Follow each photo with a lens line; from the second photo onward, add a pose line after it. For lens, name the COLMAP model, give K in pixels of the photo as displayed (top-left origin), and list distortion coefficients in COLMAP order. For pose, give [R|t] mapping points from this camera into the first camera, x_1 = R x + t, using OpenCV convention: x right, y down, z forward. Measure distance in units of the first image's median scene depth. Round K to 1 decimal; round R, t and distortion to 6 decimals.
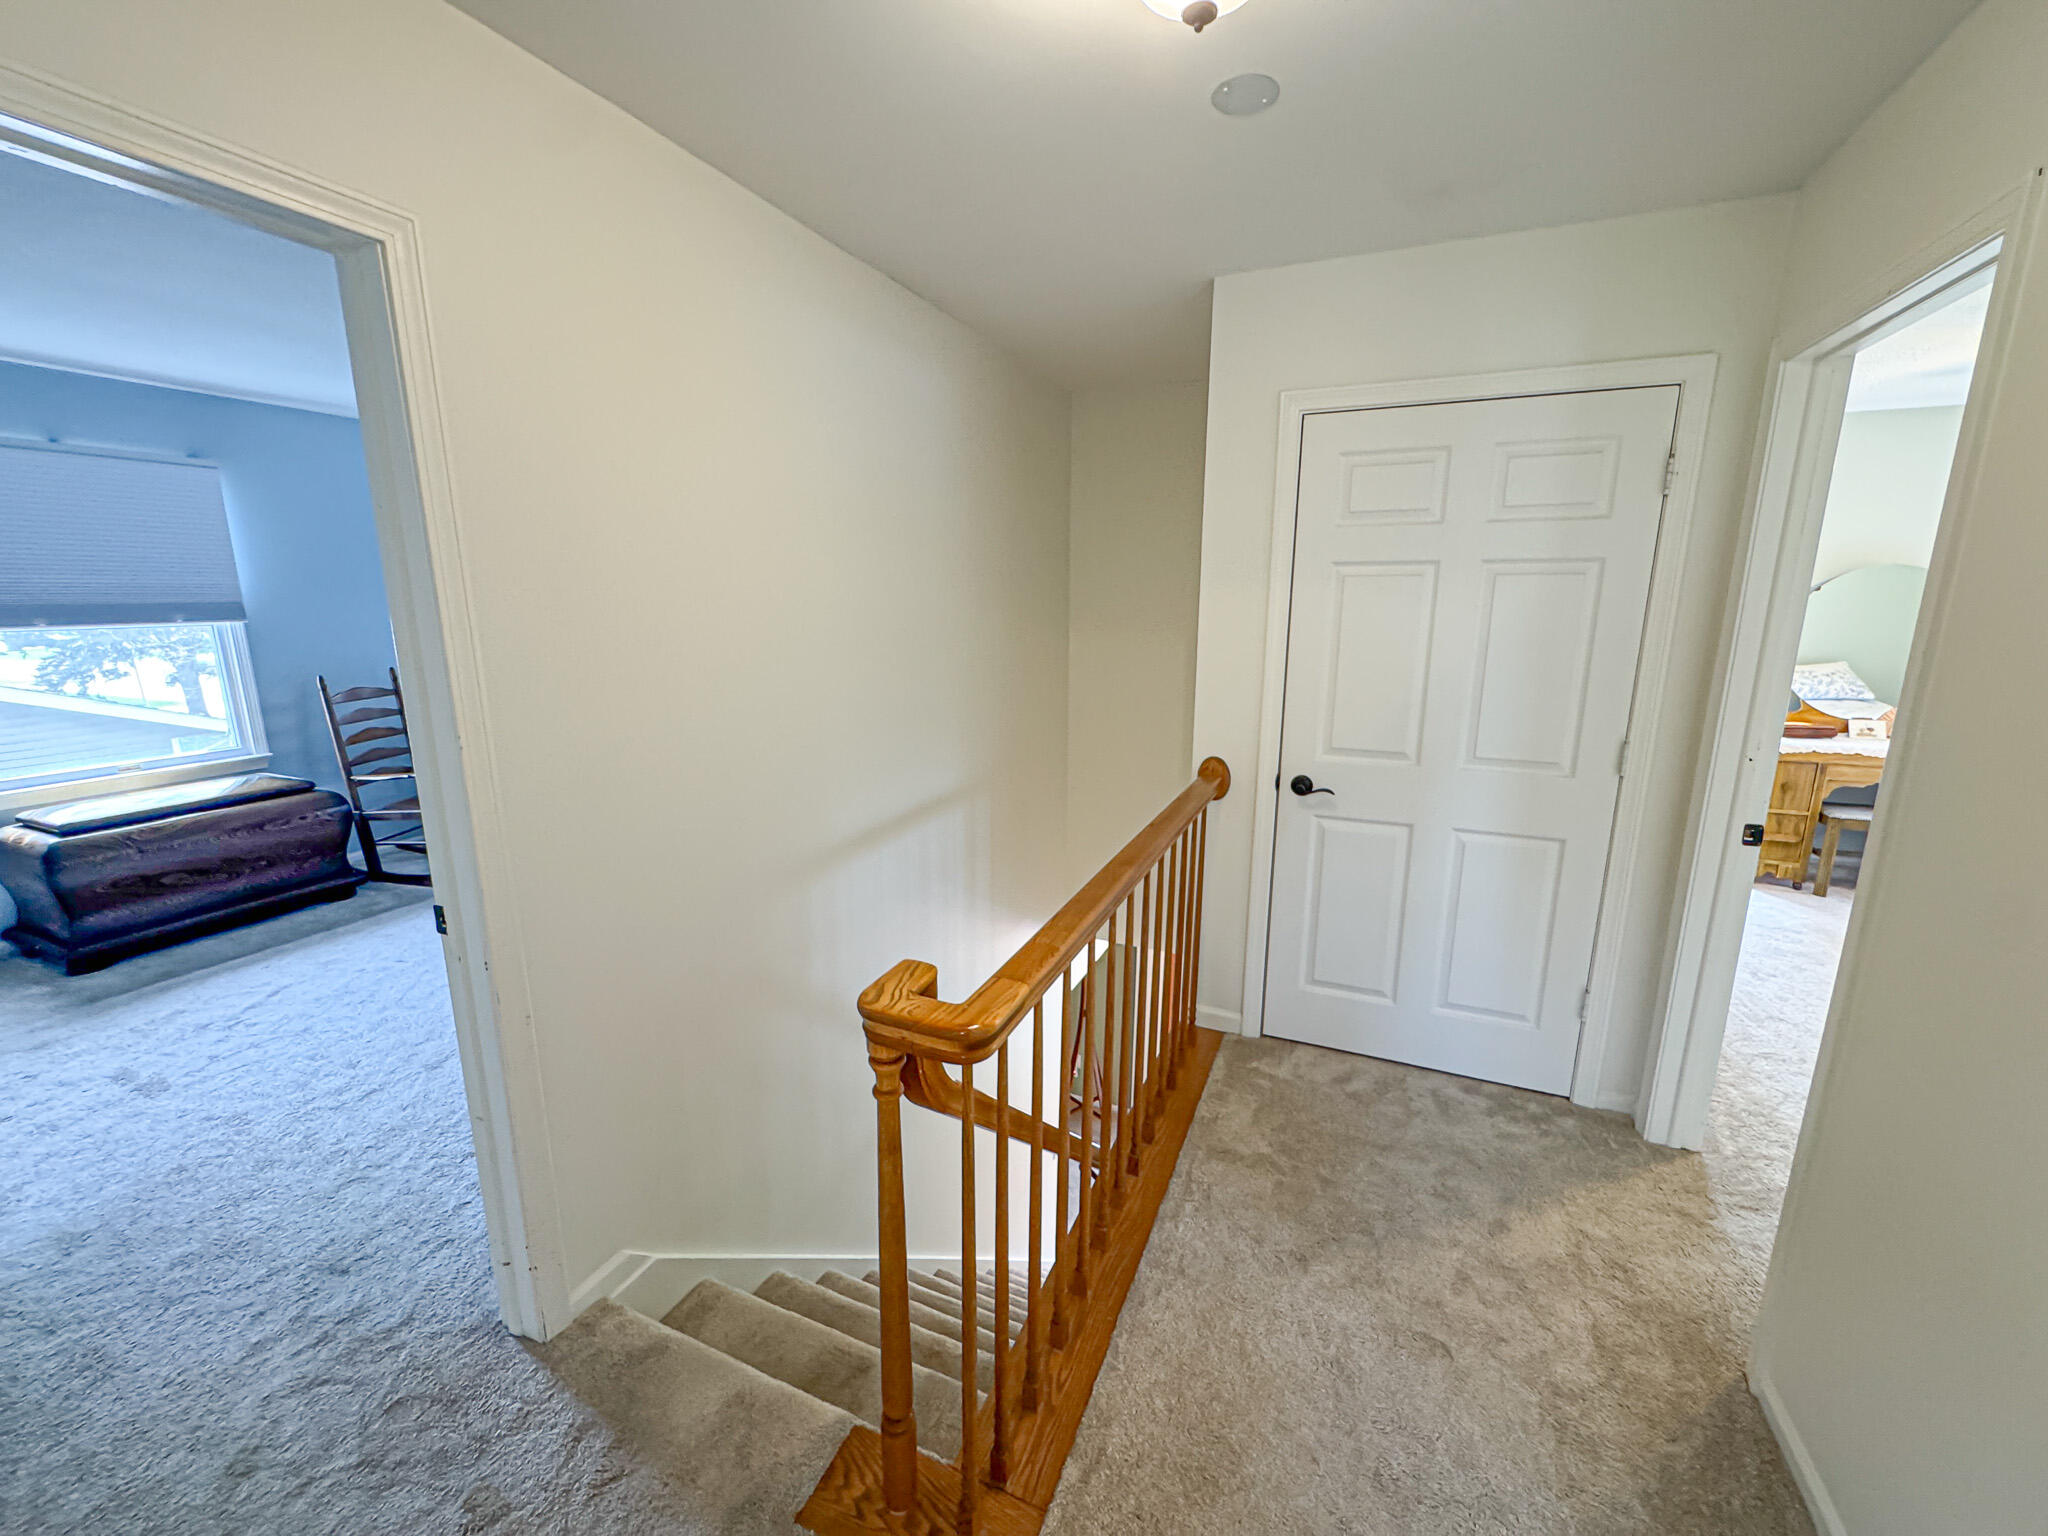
lens RADIAL K [[817.9, 0, 1025.0], [0, 817.9, 767.9], [0, 0, 1]] dist [-0.001450, -0.000107]
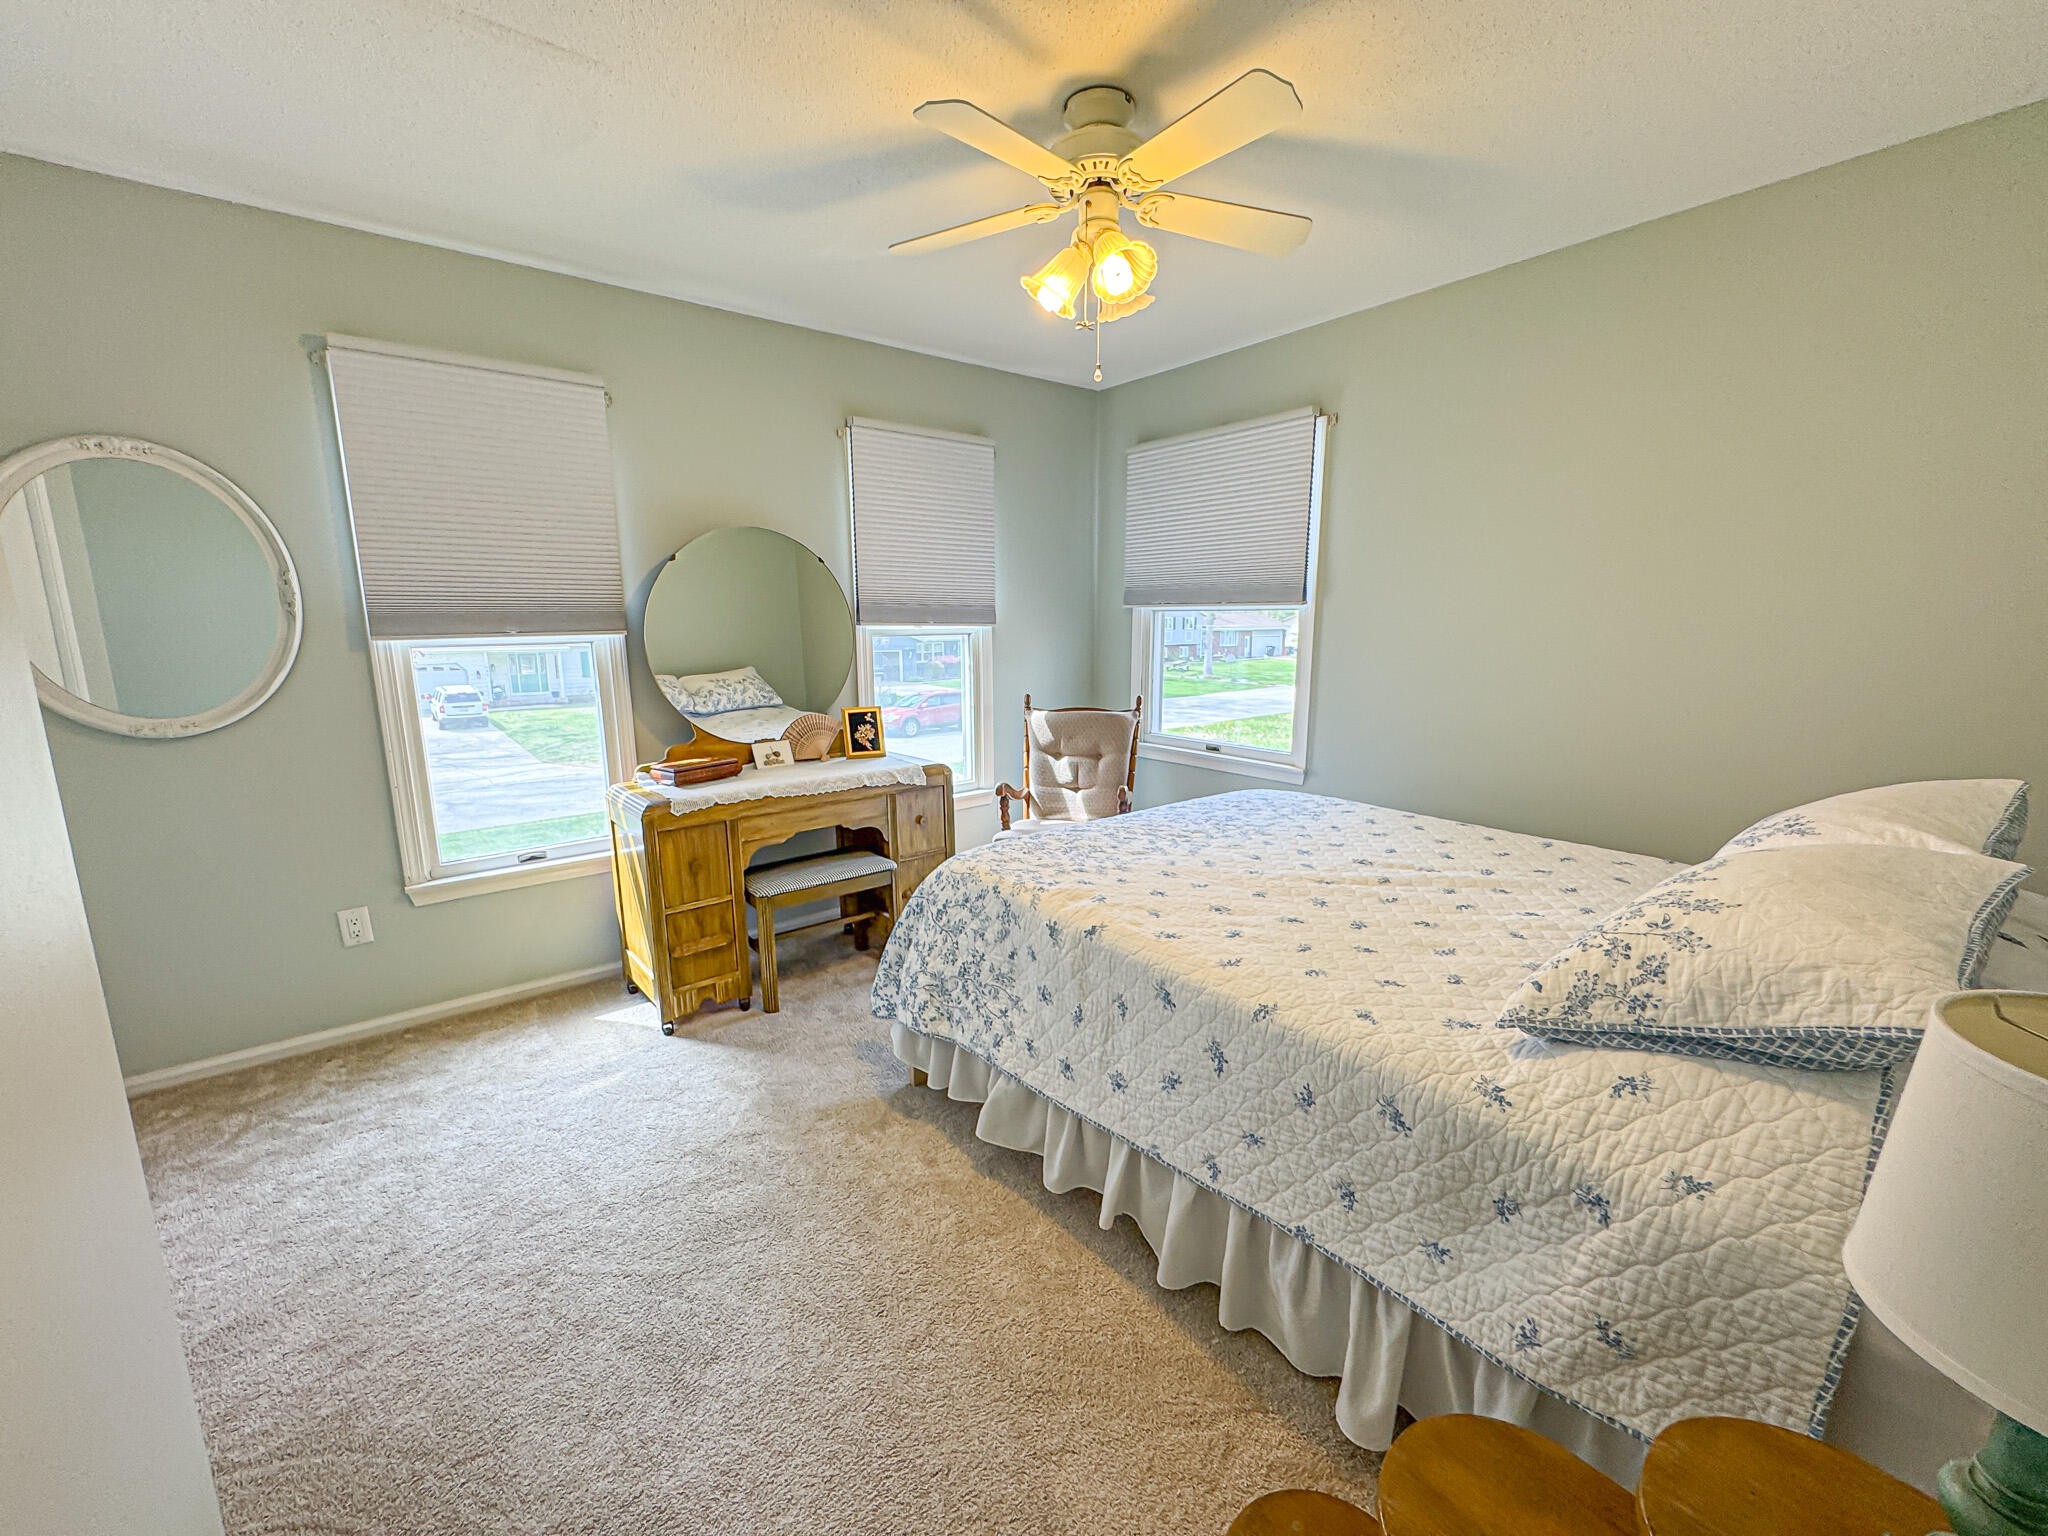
lens RADIAL K [[817.9, 0, 1024.9], [0, 817.9, 773.1], [0, 0, 1]] dist [-0.001450, -0.000107]
pose [[0.469598, -0.159310, 0.868388, 0.516636], [0.182234, 0.979895, 0.081220, -0.048933], [-0.863868, 0.120110, 0.489188, 0.467790]]
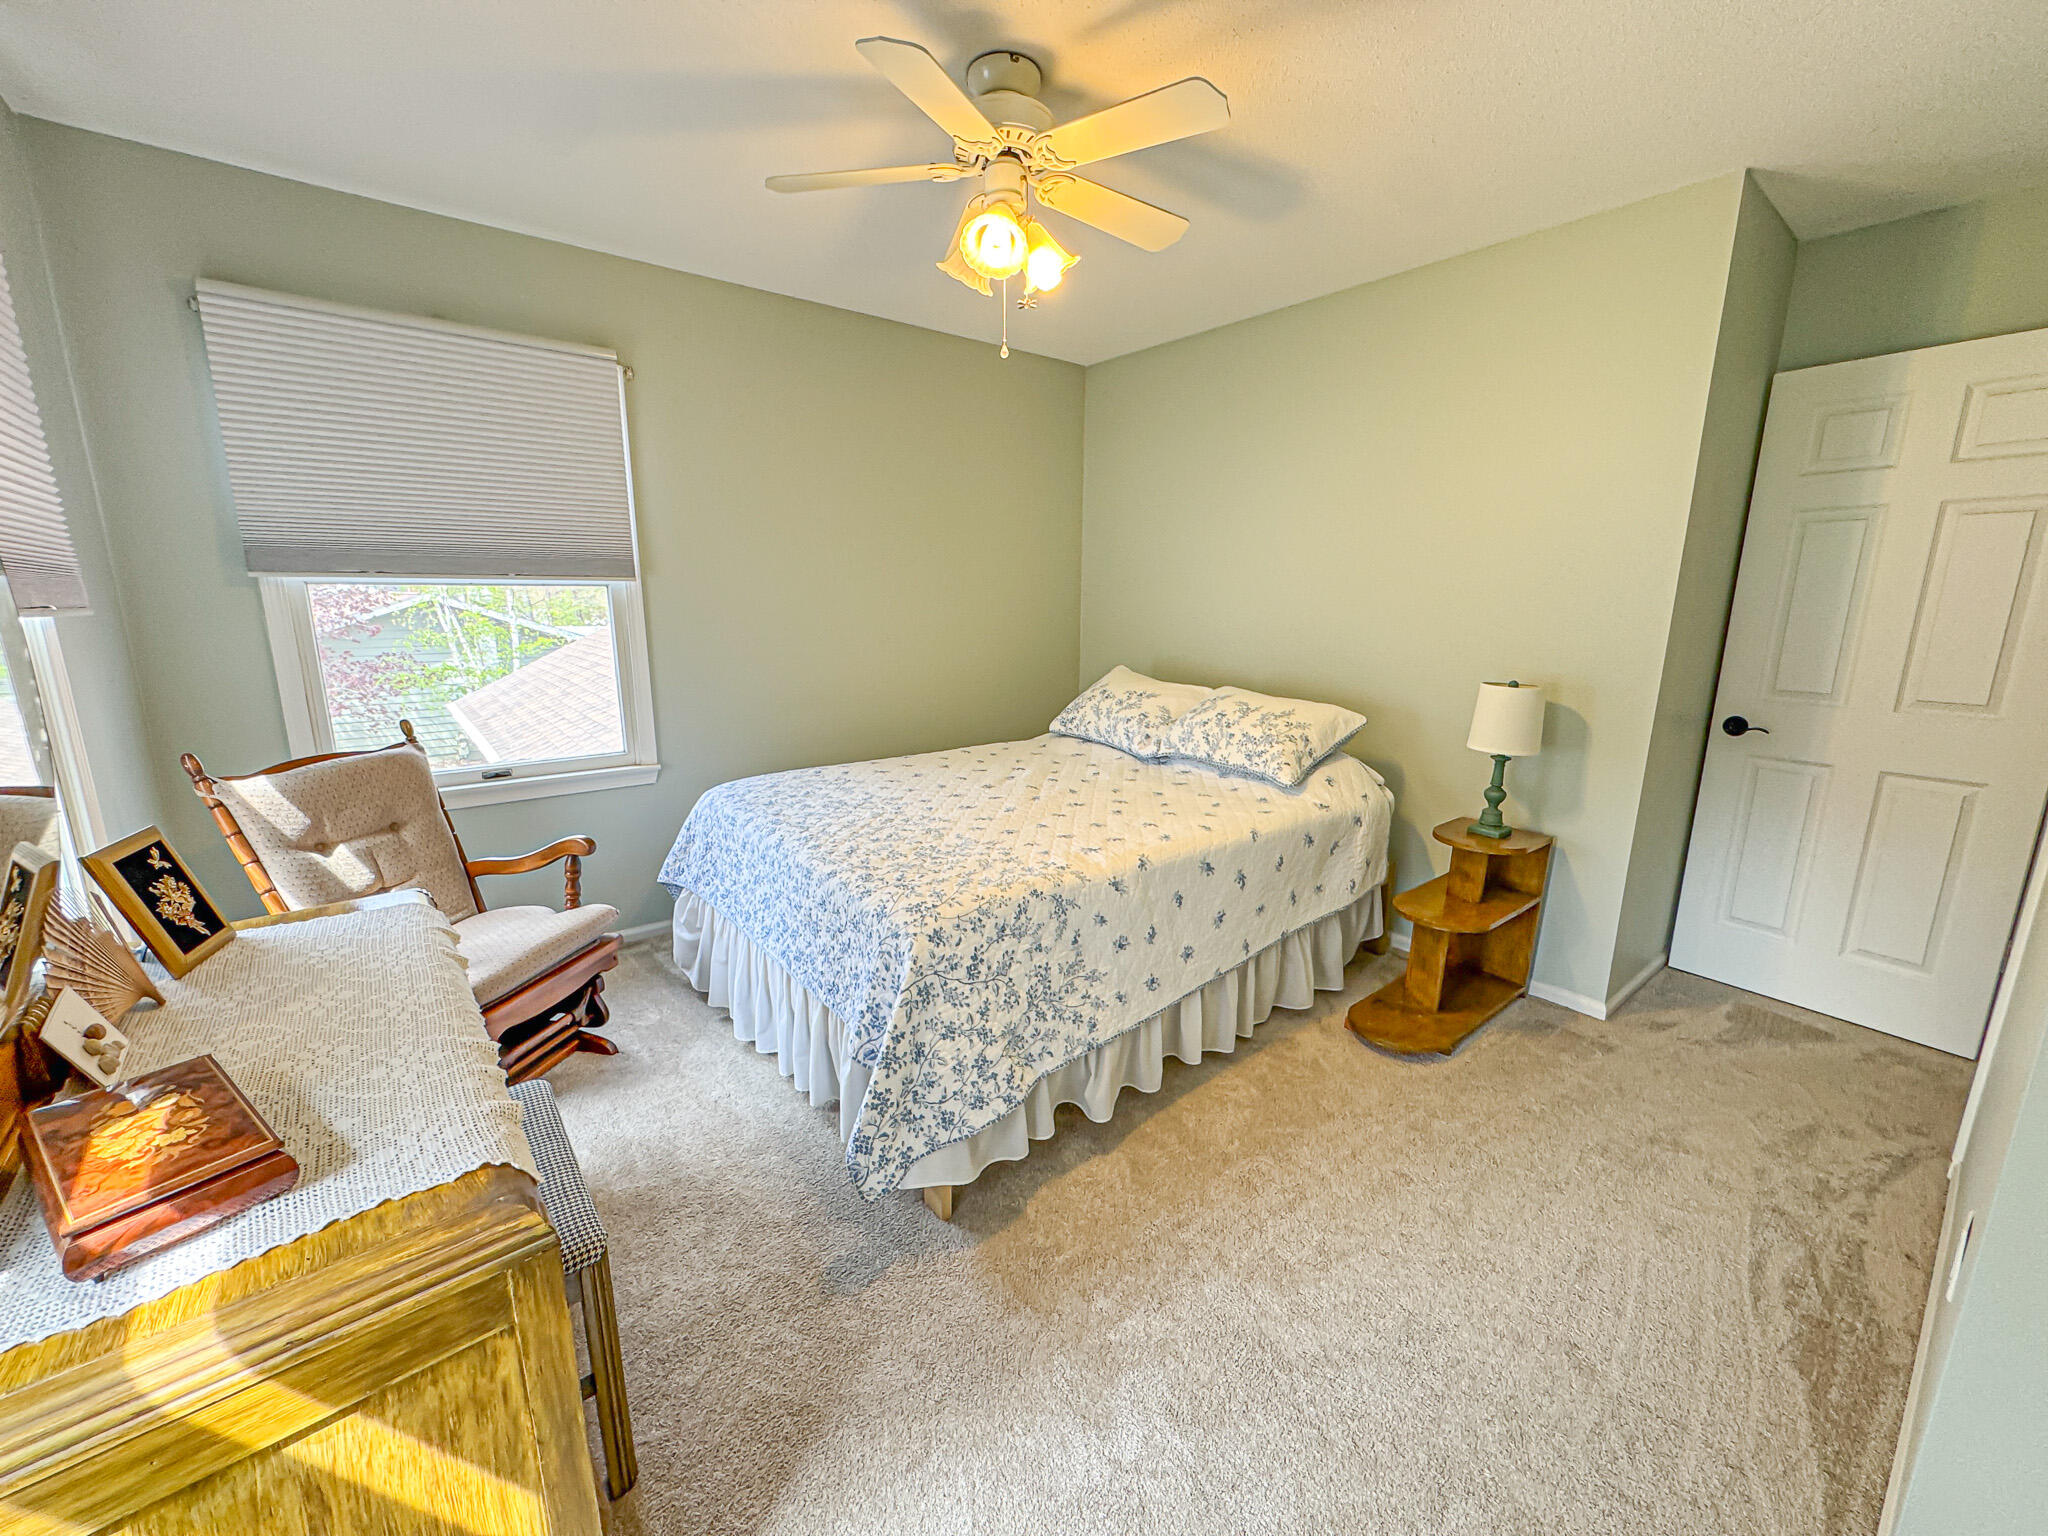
lens RADIAL K [[817.9, 0, 1027.0], [0, 817.9, 770.2], [0, 0, 1]] dist [-0.001450, -0.000107]
pose [[-0.888108, -0.094647, 0.449785, 0.710934], [0.095905, 0.918872, 0.382722, -0.169117], [-0.449518, 0.383035, -0.806981, 1.019440]]
